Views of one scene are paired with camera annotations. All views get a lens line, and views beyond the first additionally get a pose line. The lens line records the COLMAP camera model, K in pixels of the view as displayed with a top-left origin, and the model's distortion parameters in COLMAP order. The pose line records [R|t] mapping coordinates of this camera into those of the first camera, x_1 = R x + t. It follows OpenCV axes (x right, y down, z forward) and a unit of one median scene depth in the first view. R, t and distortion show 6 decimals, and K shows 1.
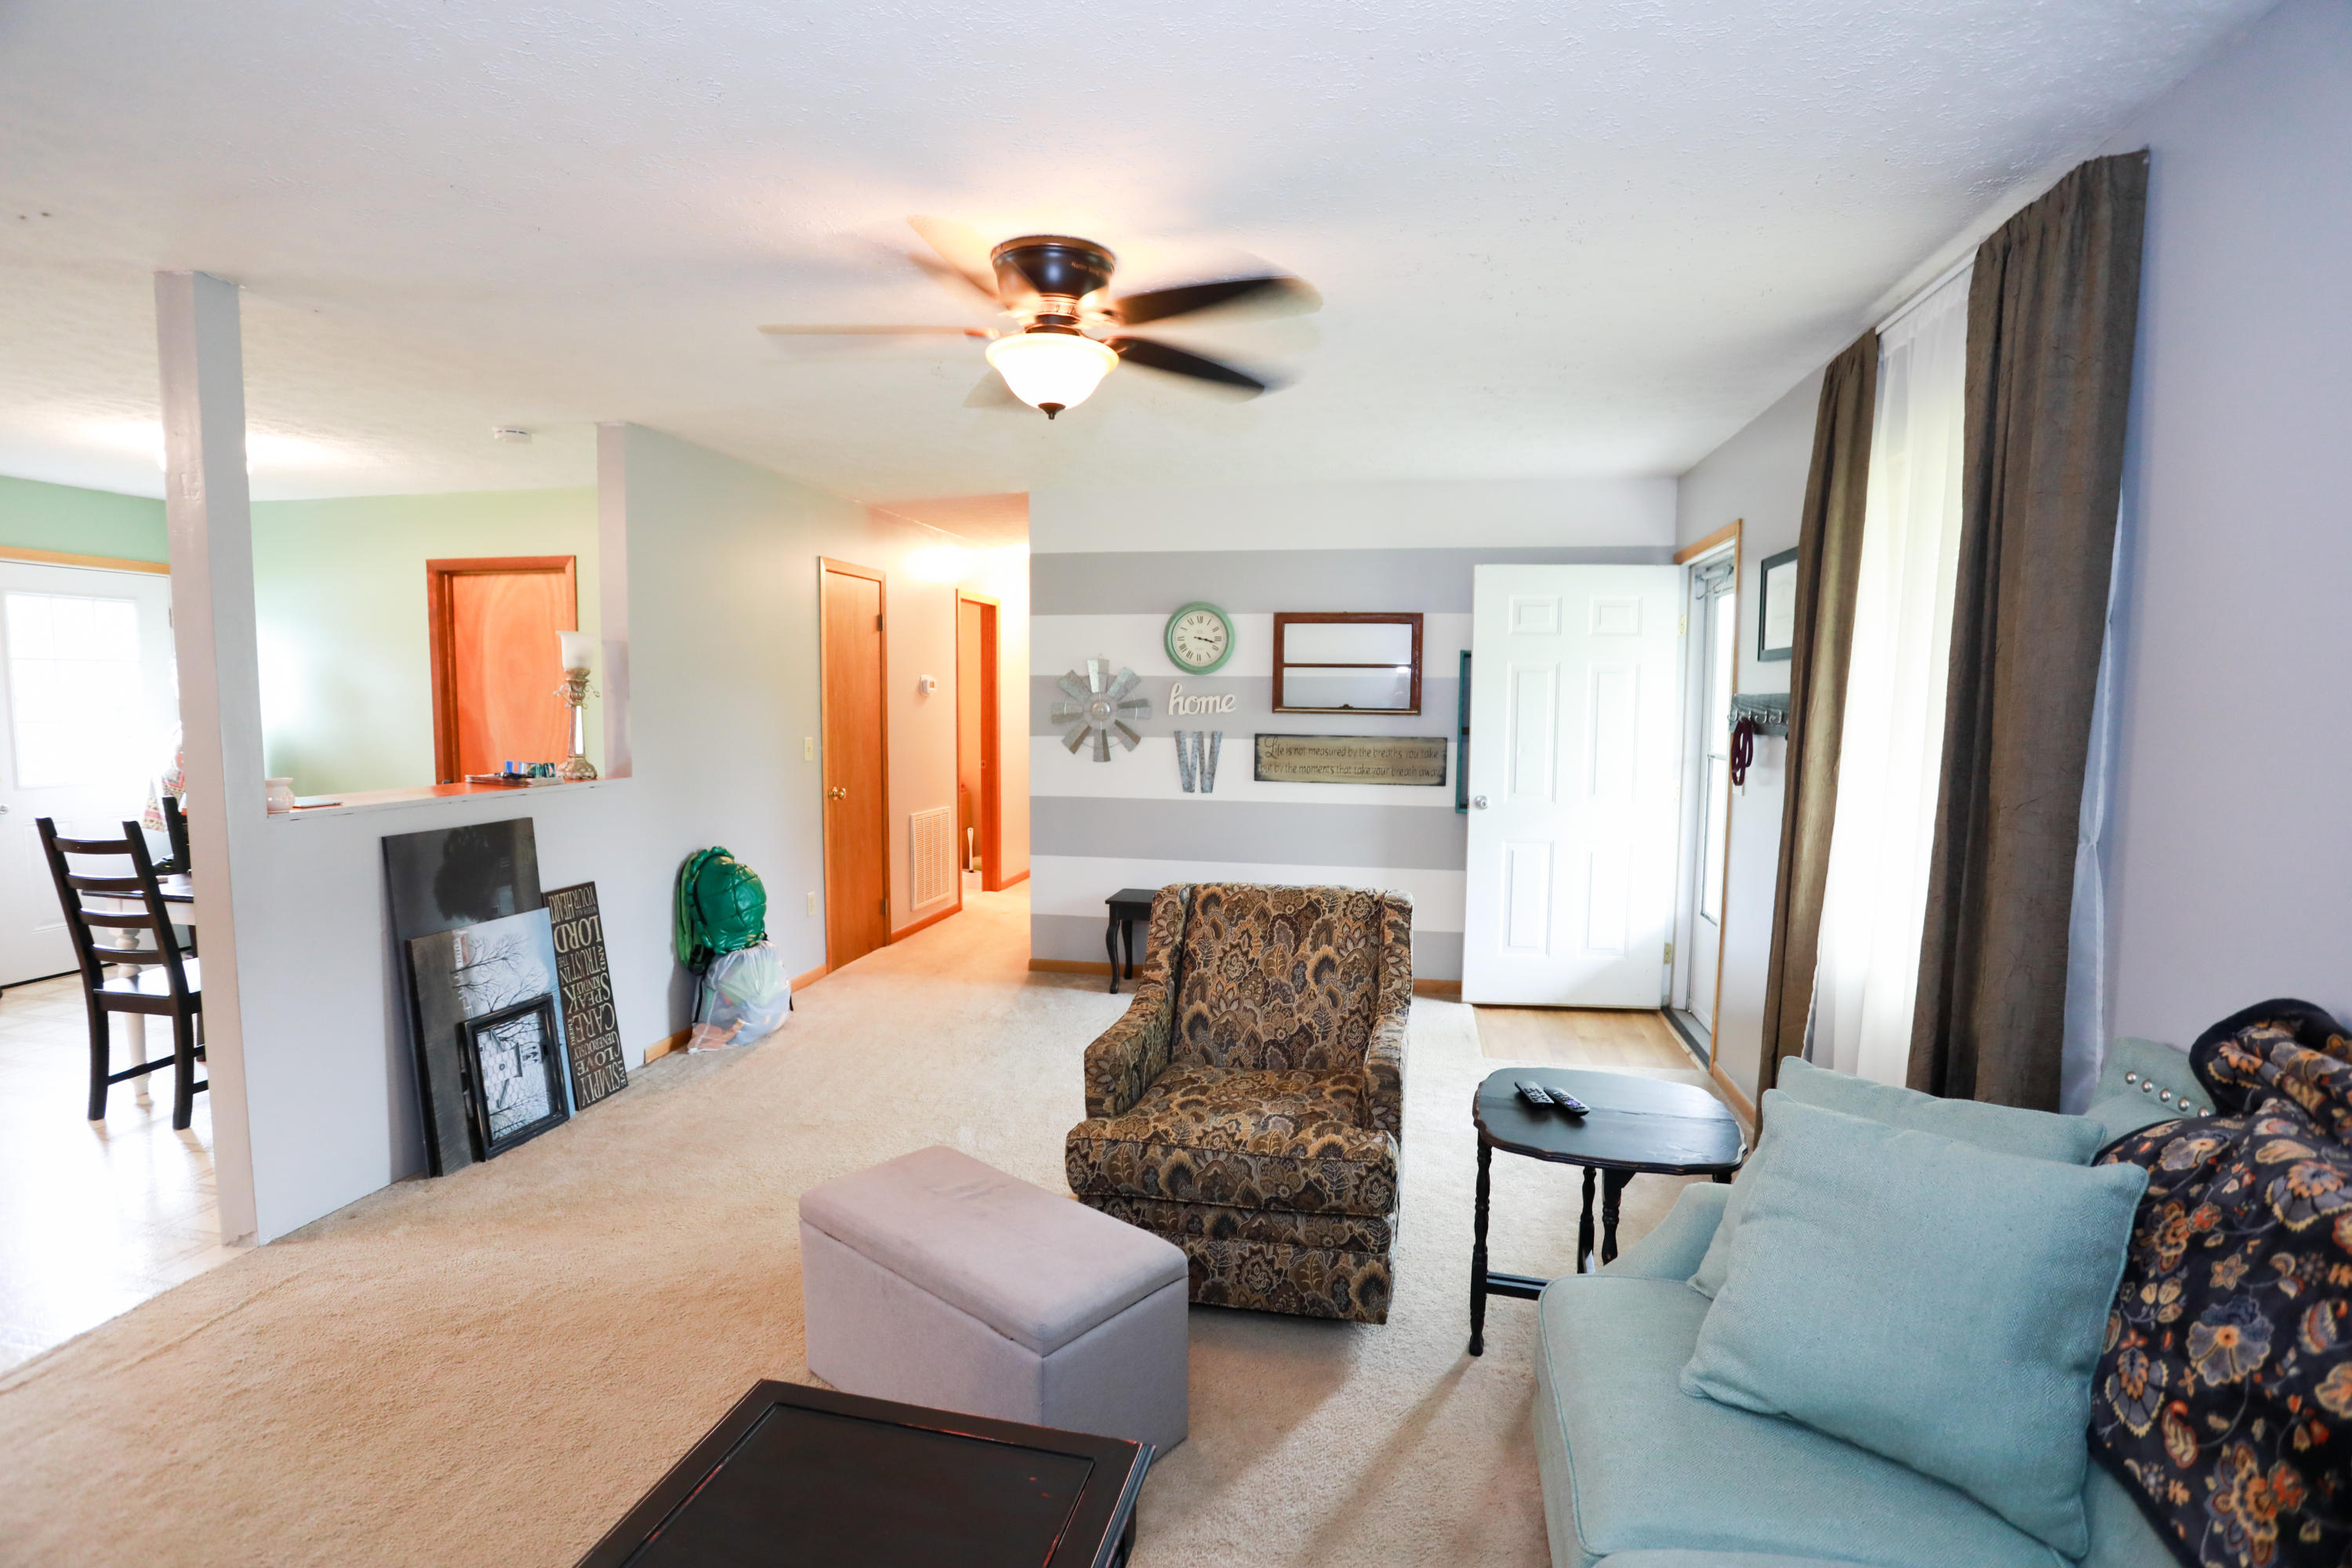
lens RADIAL K [[1118.6, 0, 1173.6], [0, 1118.6, 791.9], [0, 0, 1]] dist [-0.080677, 0.031777]
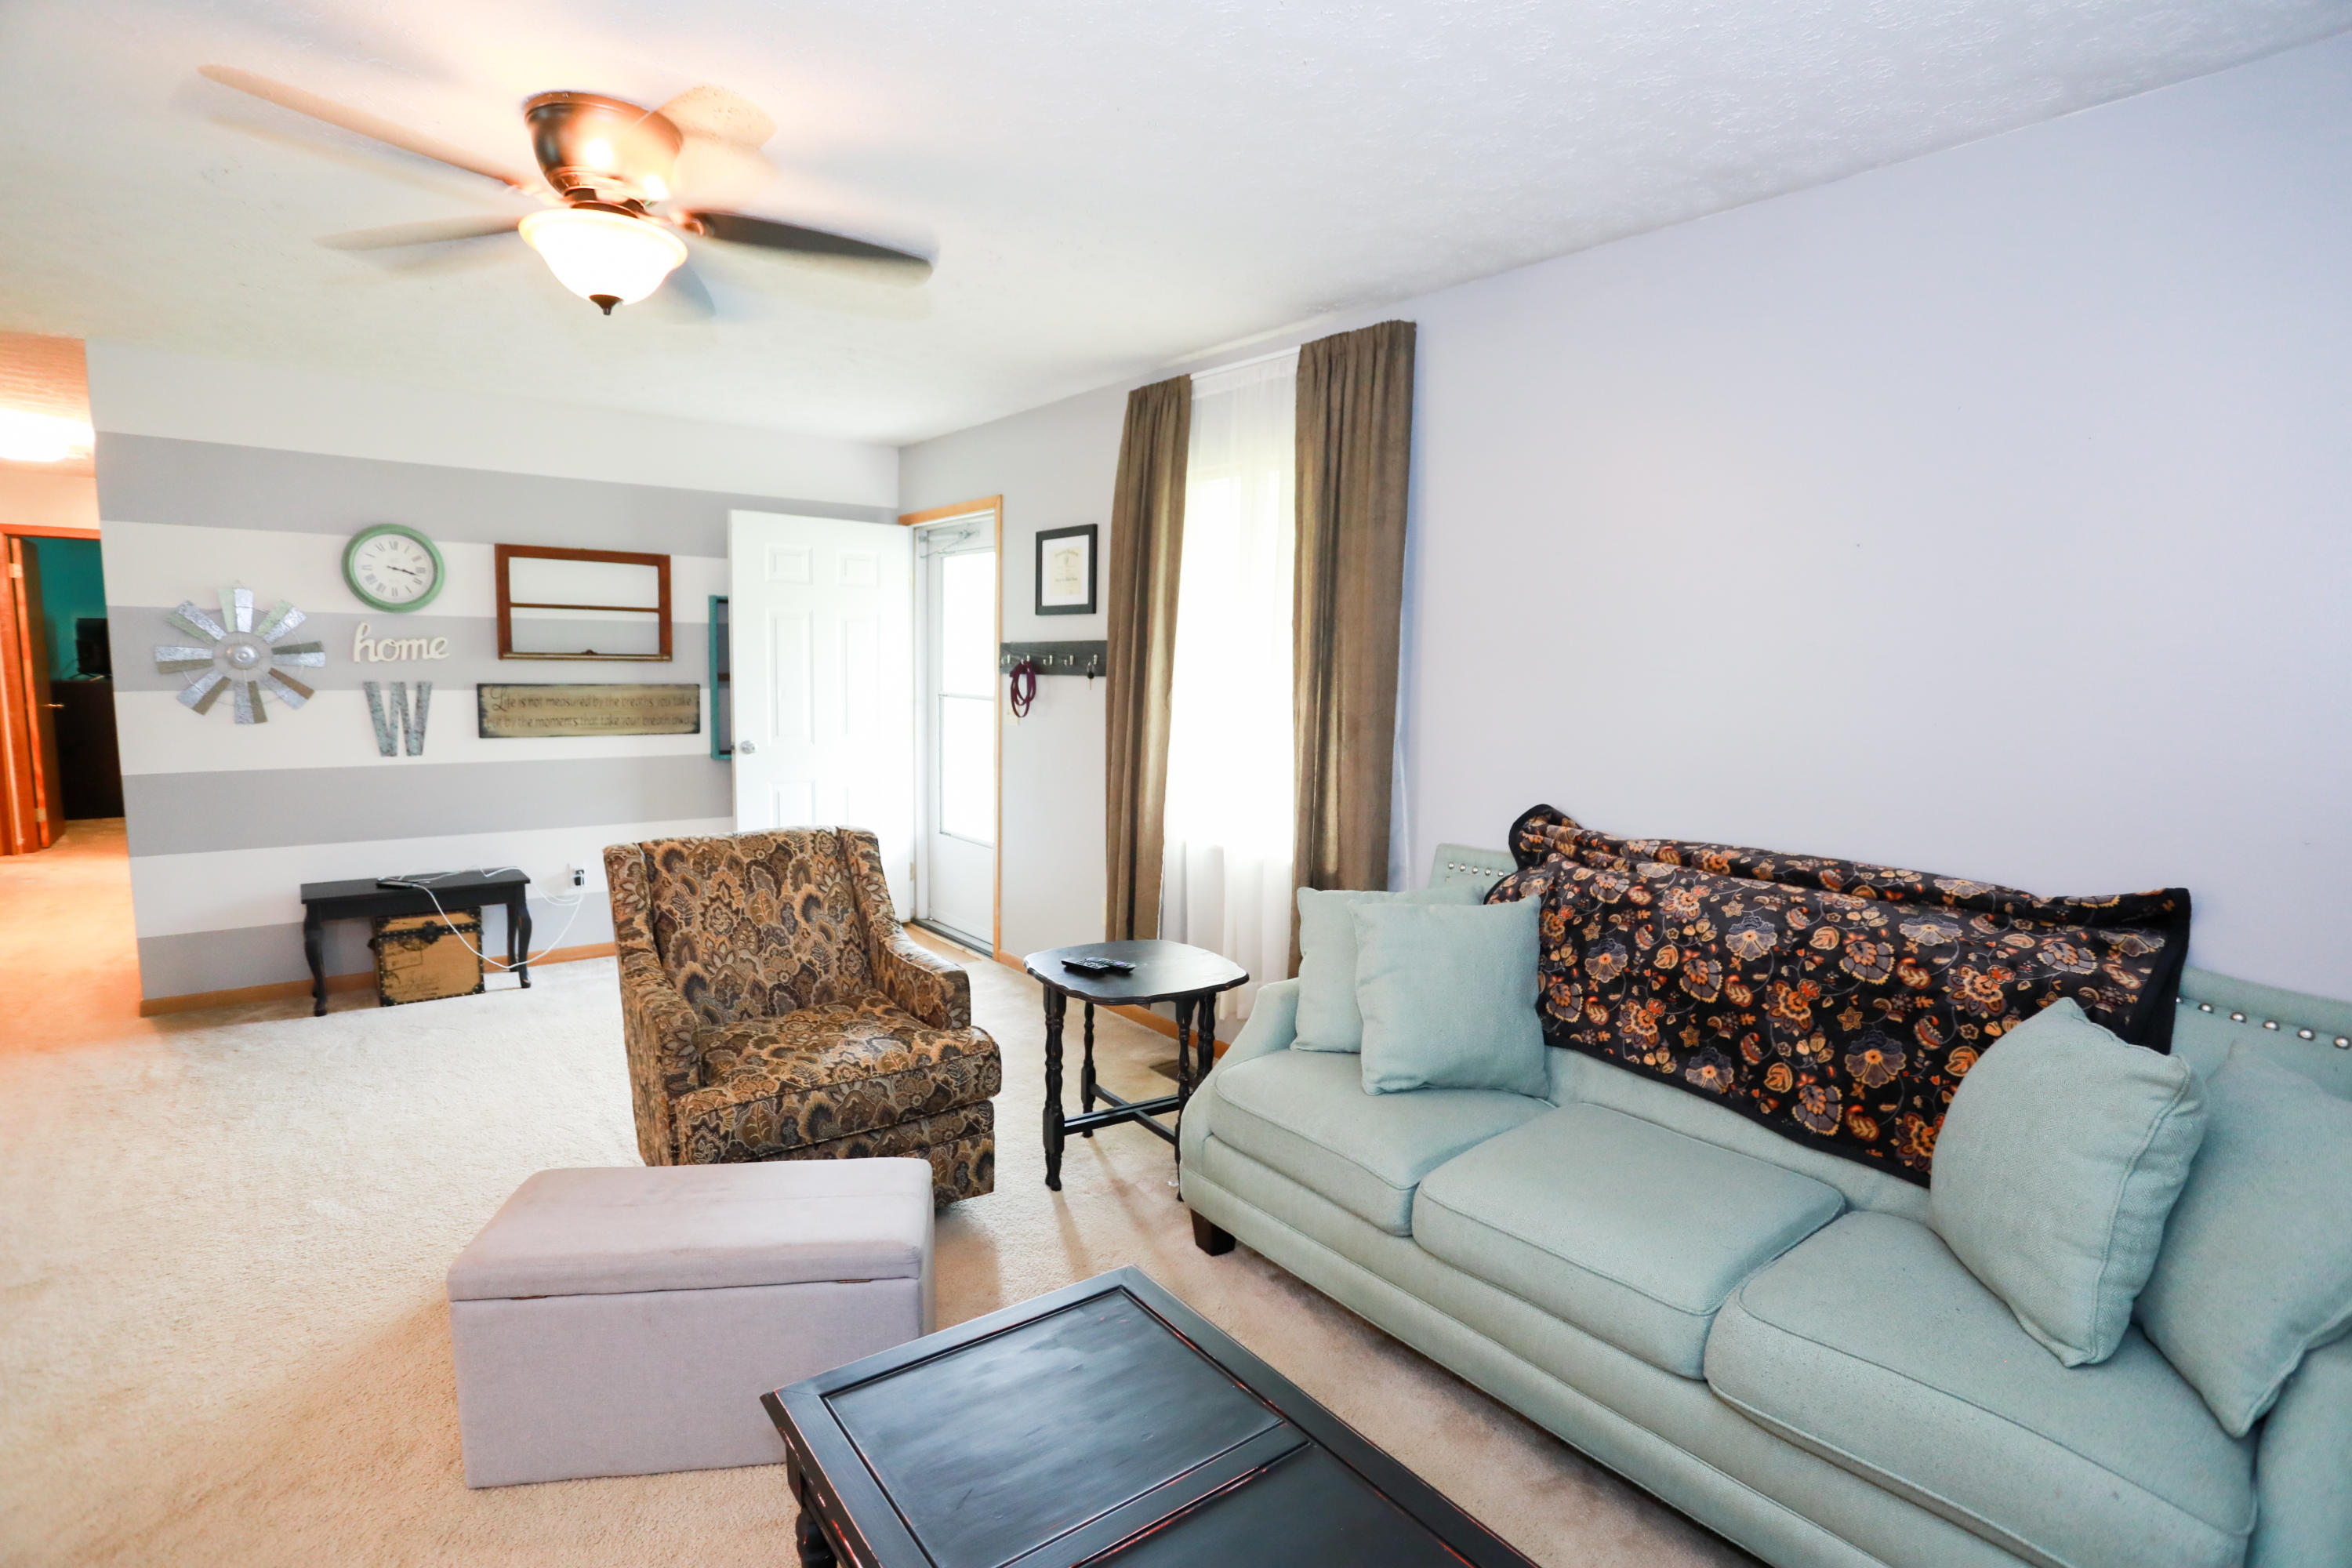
lens RADIAL K [[1118.6, 0, 1173.6], [0, 1118.6, 791.9], [0, 0, 1]] dist [-0.080677, 0.031777]
pose [[0.647692, -0.082523, 0.757420, -0.406491], [0.048510, 0.996567, 0.067096, 0.001872], [-0.760357, -0.006715, 0.649471, 0.087170]]
